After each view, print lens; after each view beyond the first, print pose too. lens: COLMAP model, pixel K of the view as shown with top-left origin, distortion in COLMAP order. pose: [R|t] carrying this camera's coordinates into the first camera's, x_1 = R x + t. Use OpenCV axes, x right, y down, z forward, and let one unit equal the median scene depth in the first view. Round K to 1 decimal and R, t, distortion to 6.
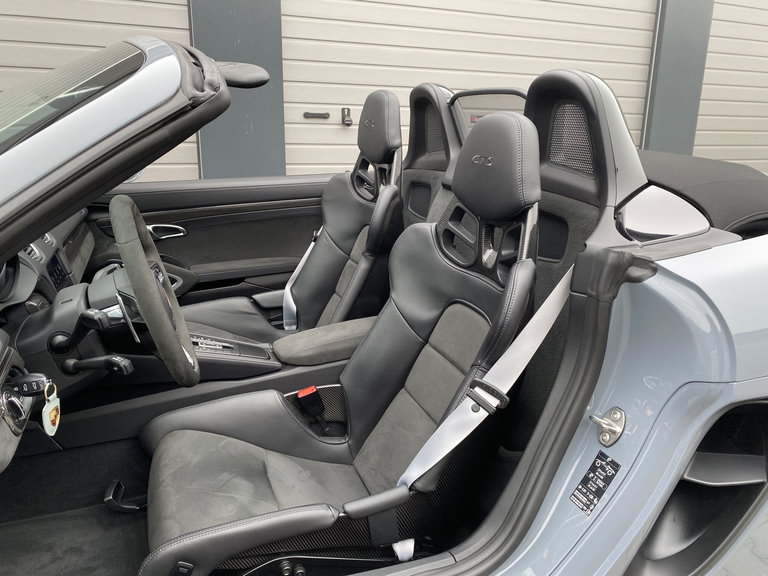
lens RADIAL K [[571.8, 0, 382.4], [0, 571.8, 296.2], [0, 0, 1]] dist [0.077286, -0.106255]
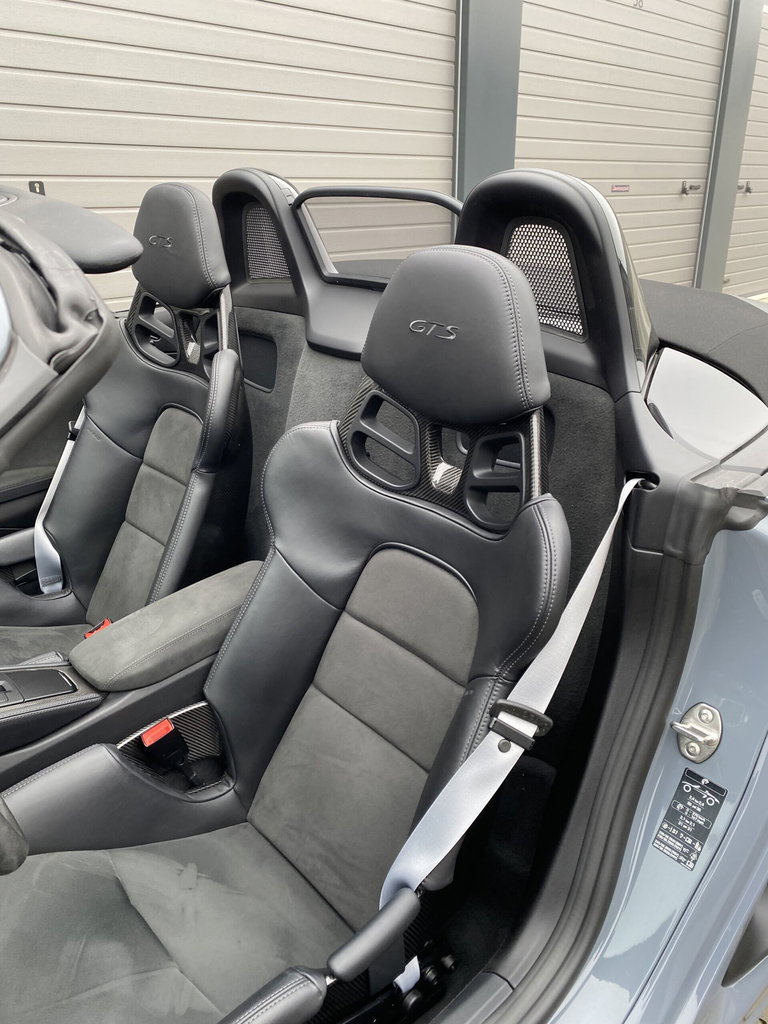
lens RADIAL K [[762.3, 0, 366.6], [0, 762.3, 506.5], [0, 0, 1]] dist [0.077286, -0.106255]
pose [[0.931063, -0.158081, 0.328834, -0.162773], [0.119586, 0.983699, 0.134299, -0.147540], [-0.344704, -0.085717, 0.934790, 0.222328]]
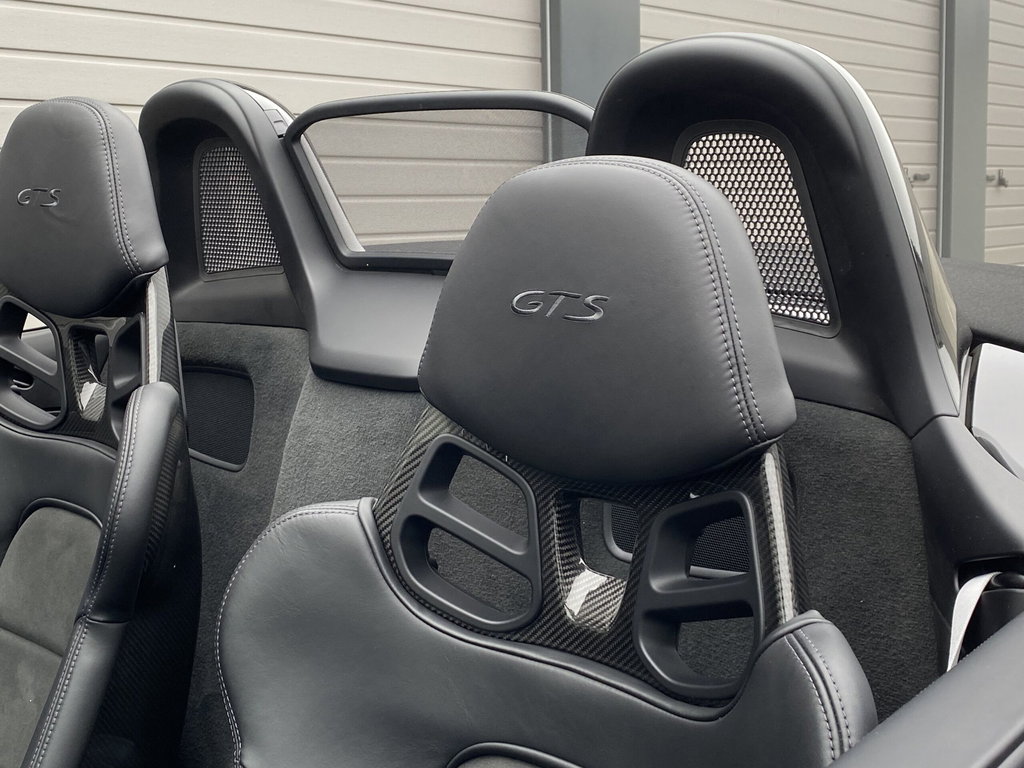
lens RADIAL K [[1291.3, 0, 512.0], [0, 1291.3, 384.0], [0, 0, 1]] dist [0.161793, -0.547942]
pose [[0.896546, -0.087934, 0.434135, -0.141307], [0.148933, 0.982878, -0.108485, -0.104036], [-0.417163, 0.161919, 0.894292, 0.334097]]
